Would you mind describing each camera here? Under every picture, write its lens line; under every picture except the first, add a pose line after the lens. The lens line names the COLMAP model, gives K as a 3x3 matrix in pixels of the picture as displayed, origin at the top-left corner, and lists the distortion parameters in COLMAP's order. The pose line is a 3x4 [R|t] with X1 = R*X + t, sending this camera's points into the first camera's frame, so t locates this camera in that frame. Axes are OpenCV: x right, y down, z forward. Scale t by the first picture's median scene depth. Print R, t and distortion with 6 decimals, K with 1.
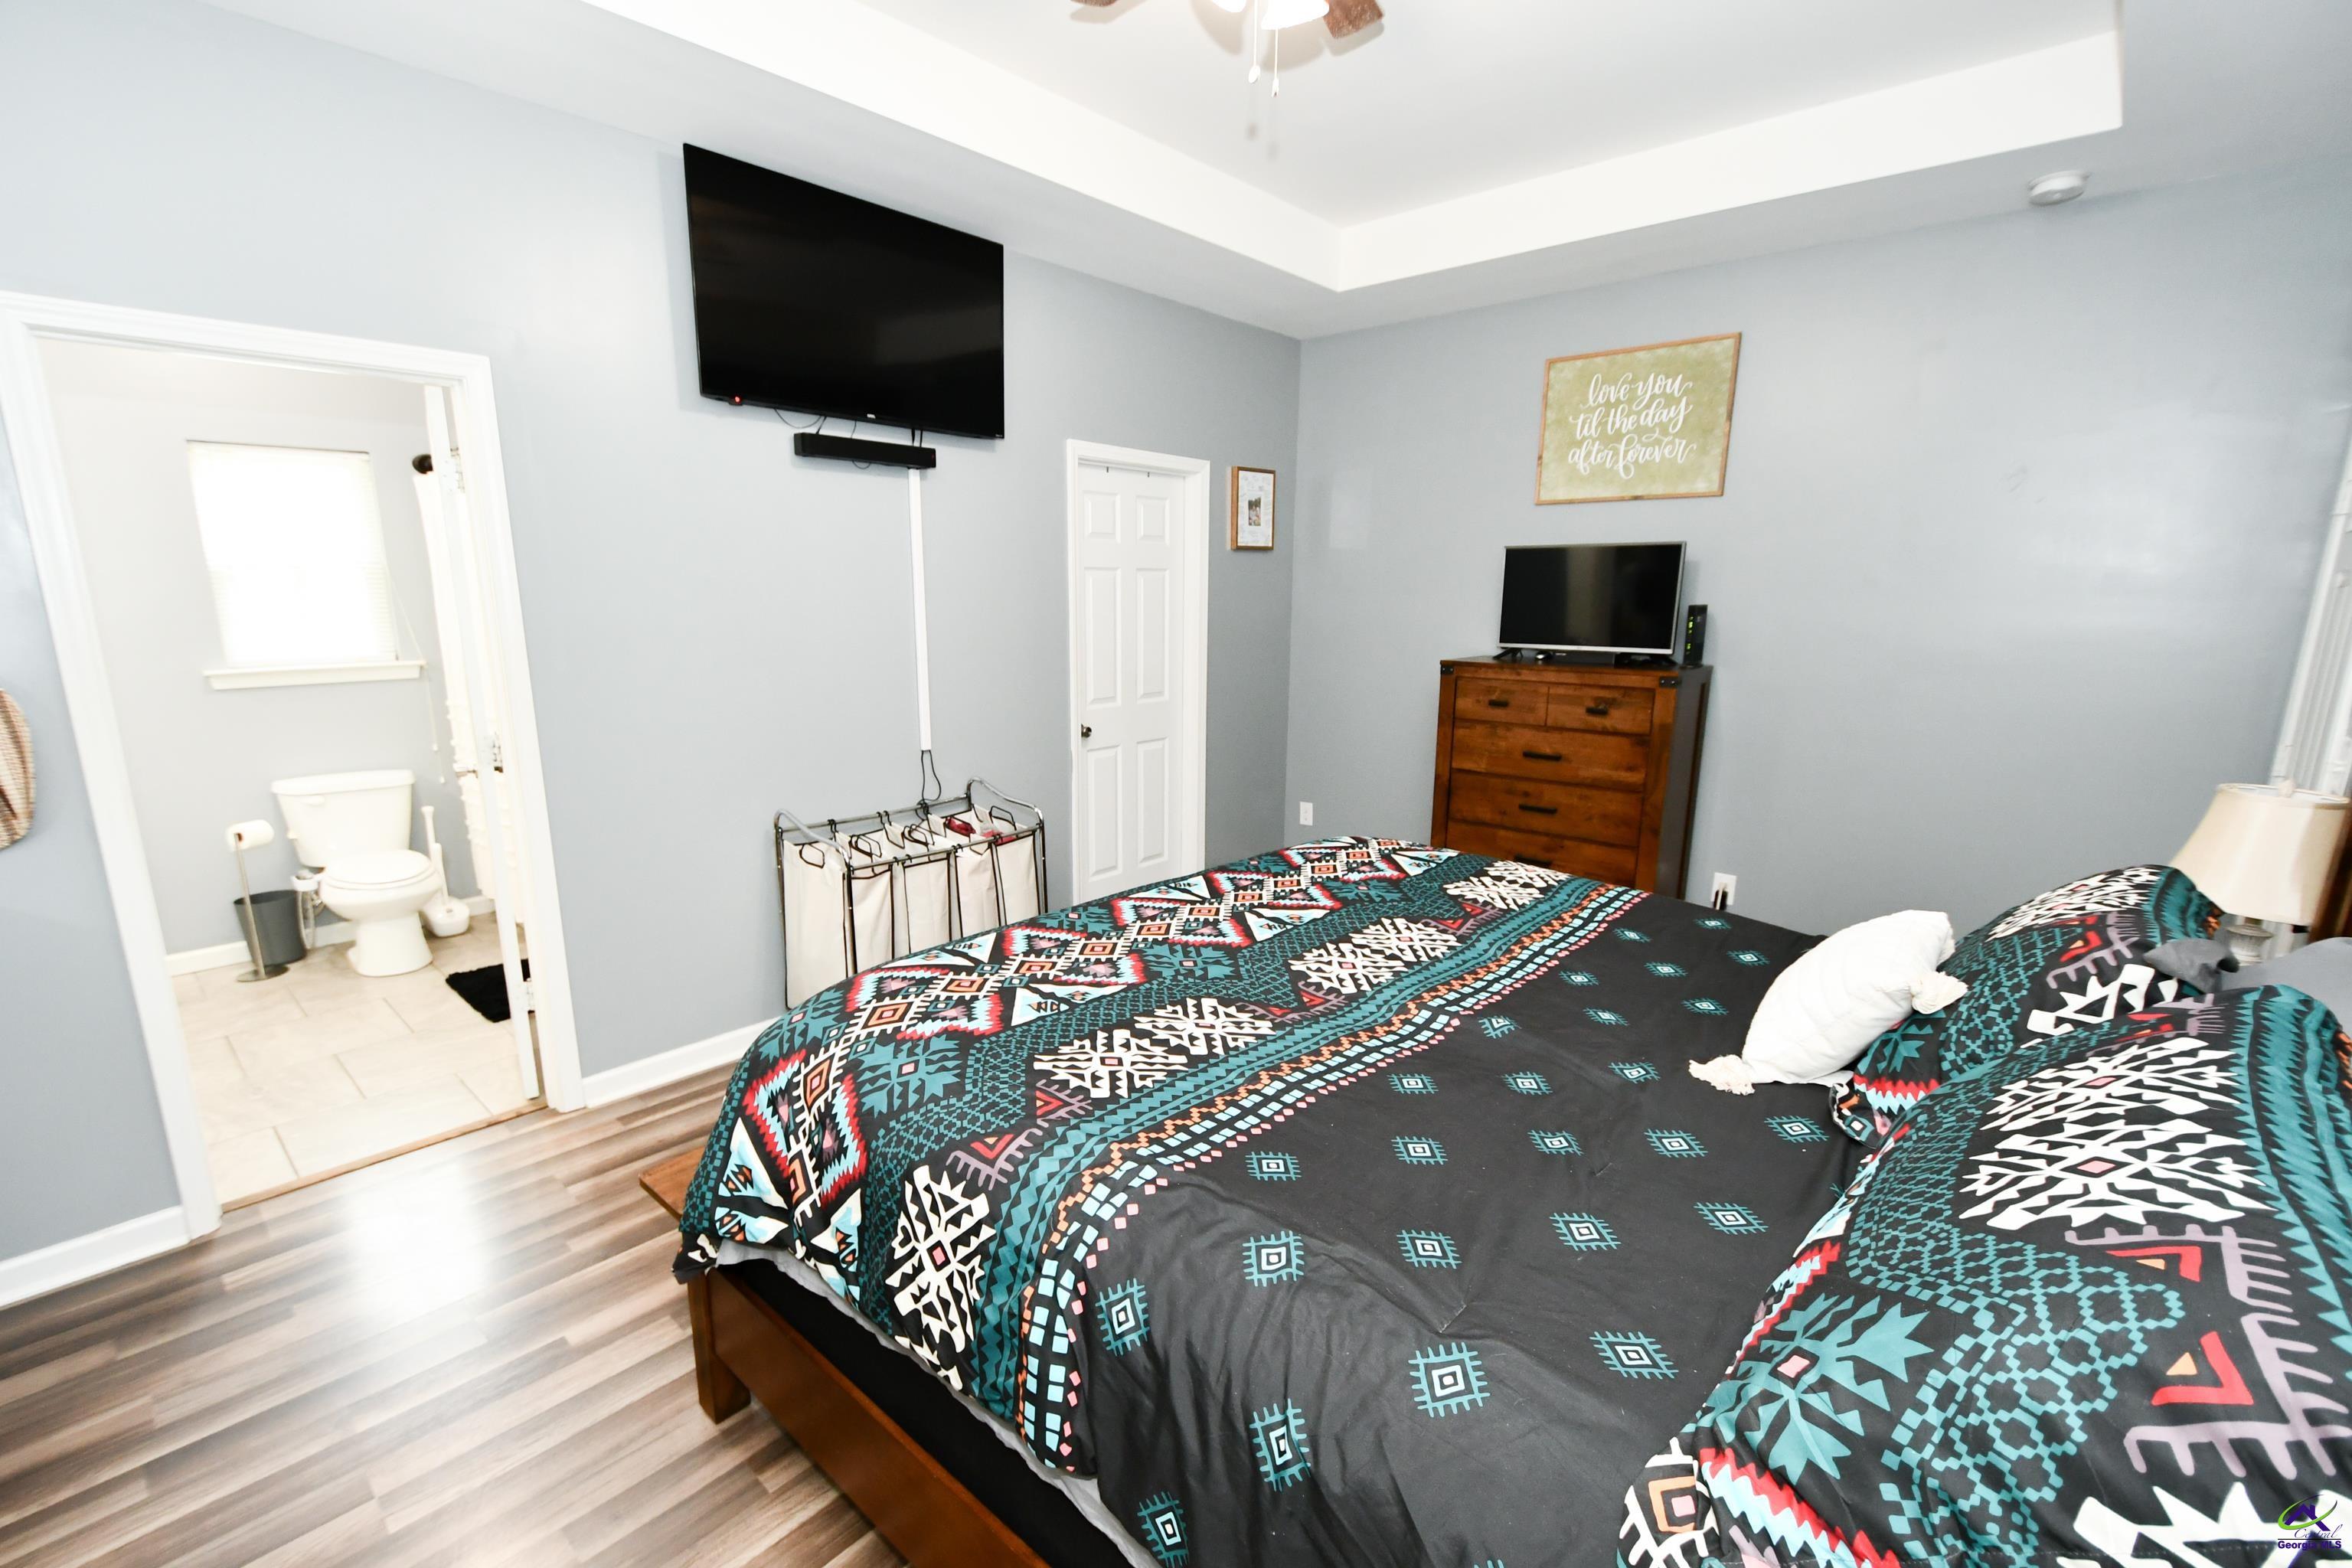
lens RADIAL K [[1030.9, 0, 1151.8], [0, 1030.9, 796.1], [0, 0, 1]] dist [0.003220, -0.004991]
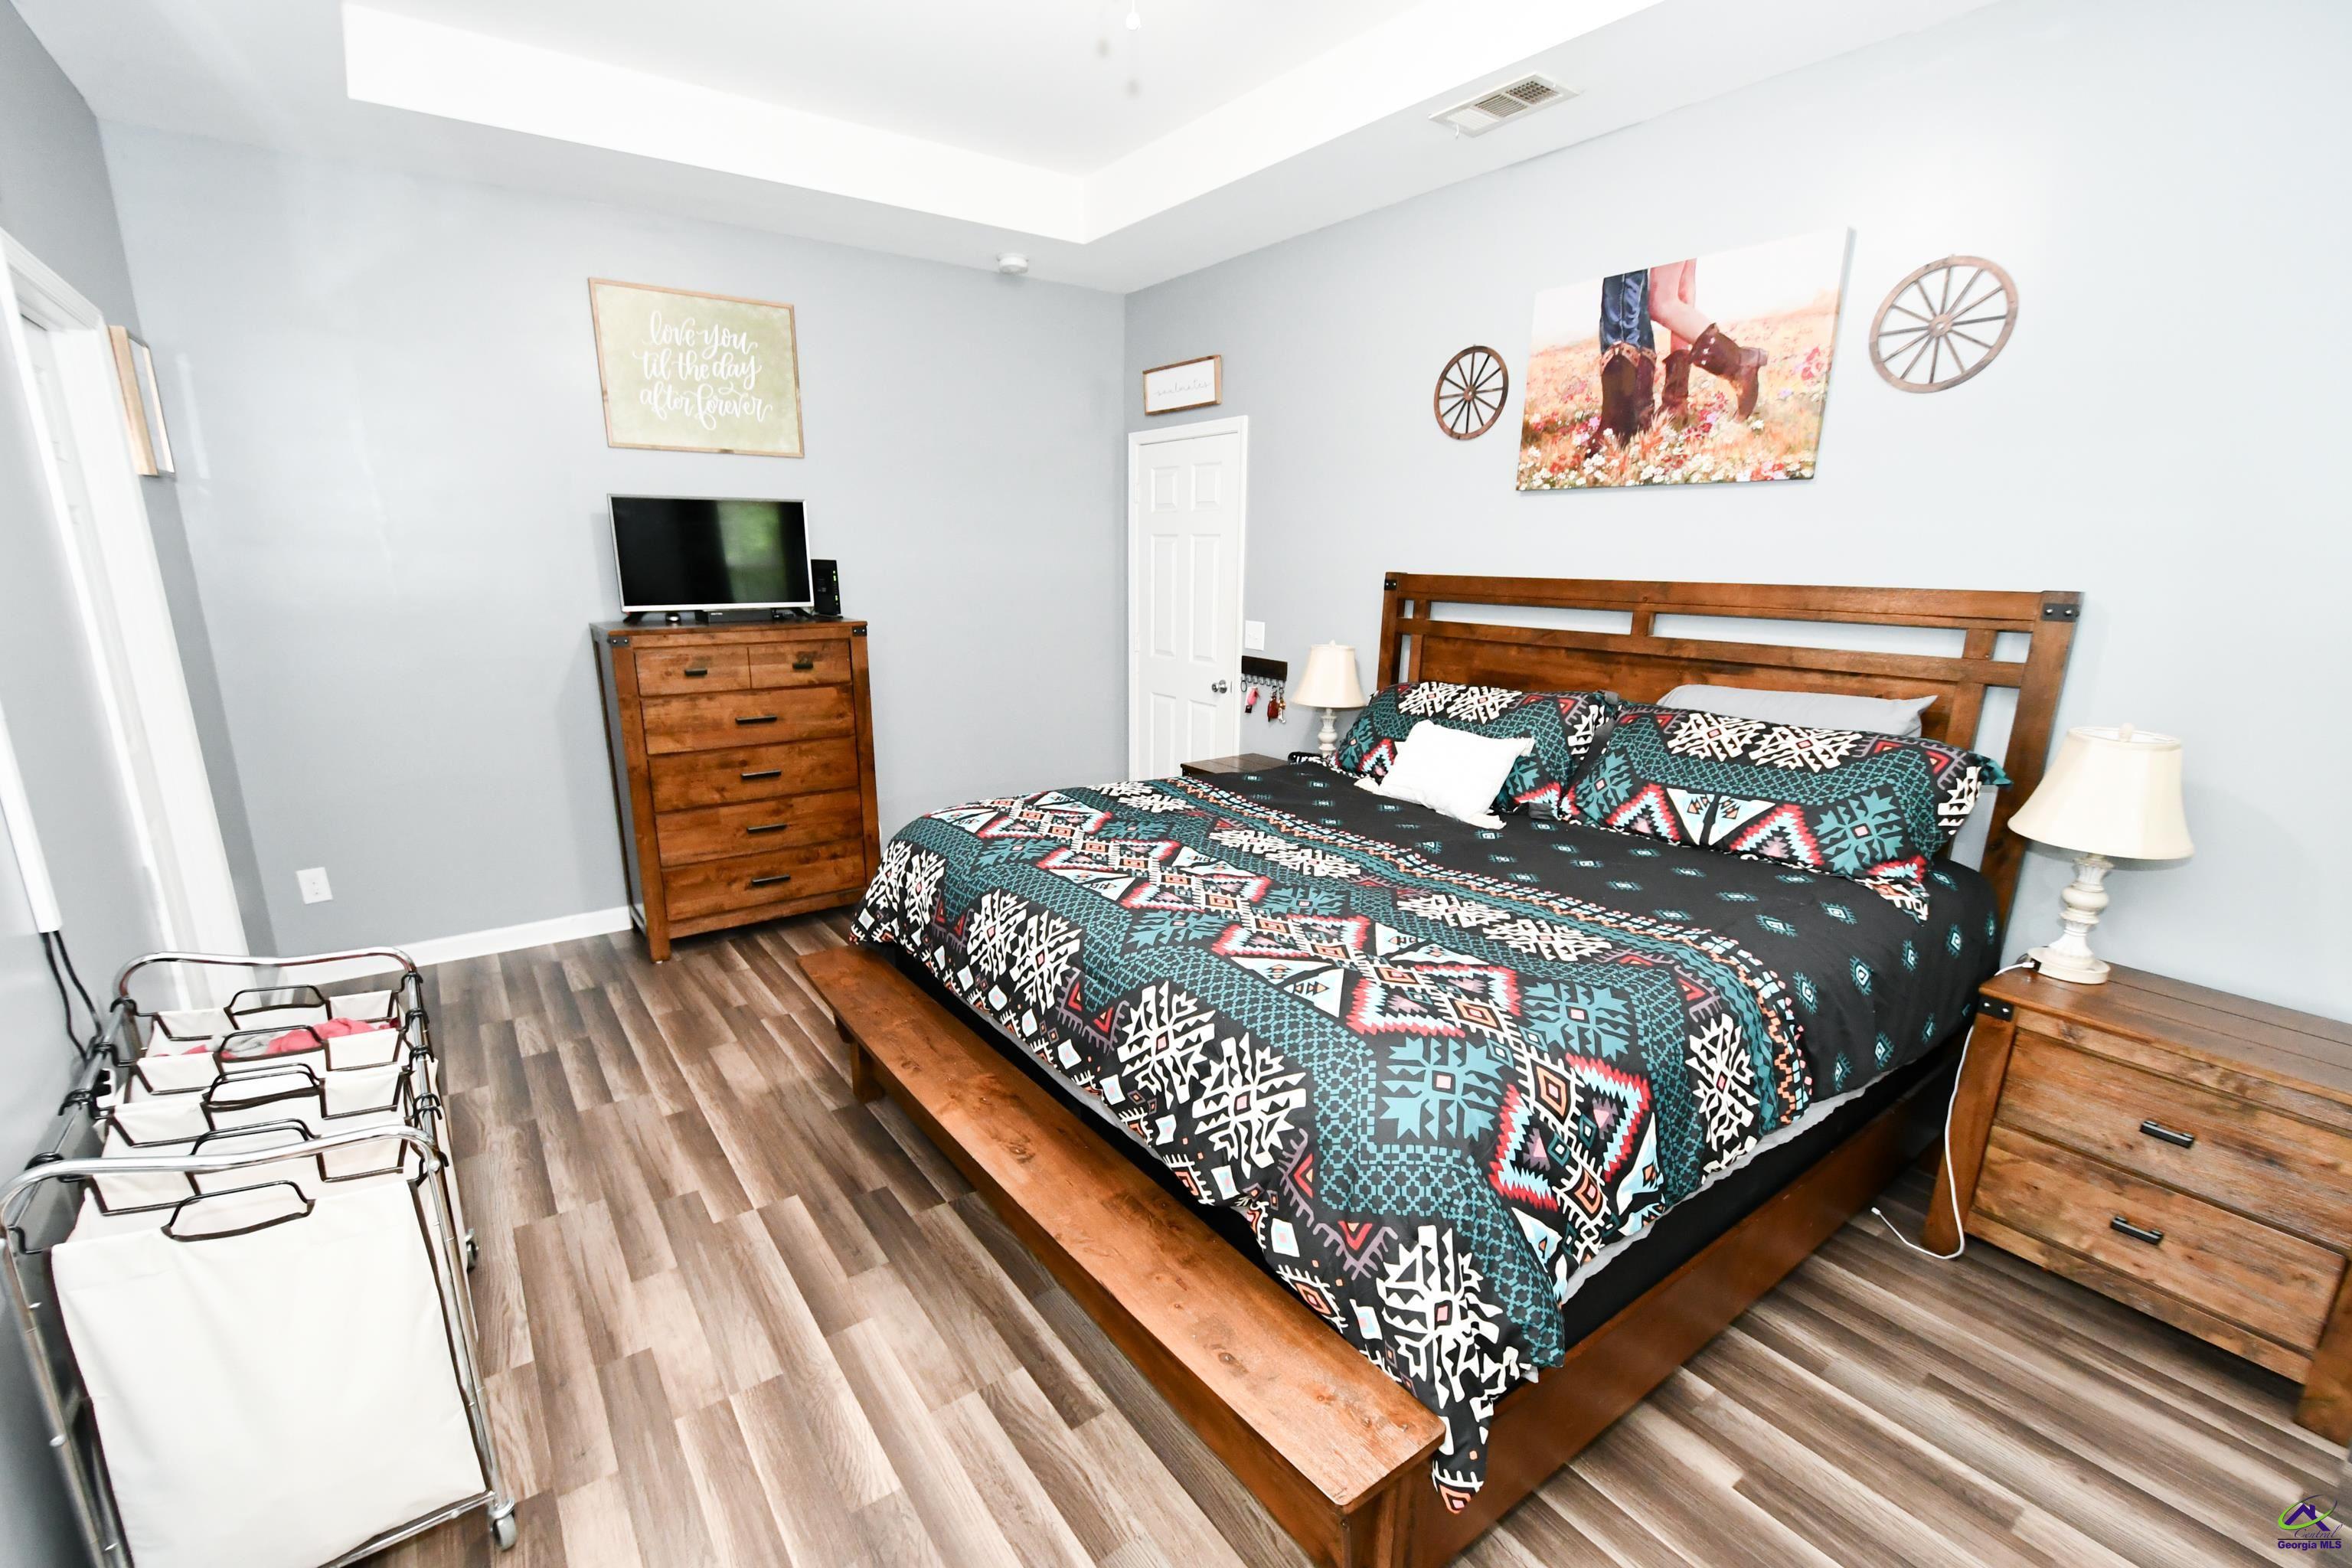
lens RADIAL K [[1030.9, 0, 1155.3], [0, 1030.9, 794.3], [0, 0, 1]] dist [0.003220, -0.004991]
pose [[0.198567, -0.227686, 0.953273, -0.484068], [0.187110, 0.963558, 0.191167, -0.087733], [-0.962061, 0.140408, 0.233934, 0.435193]]
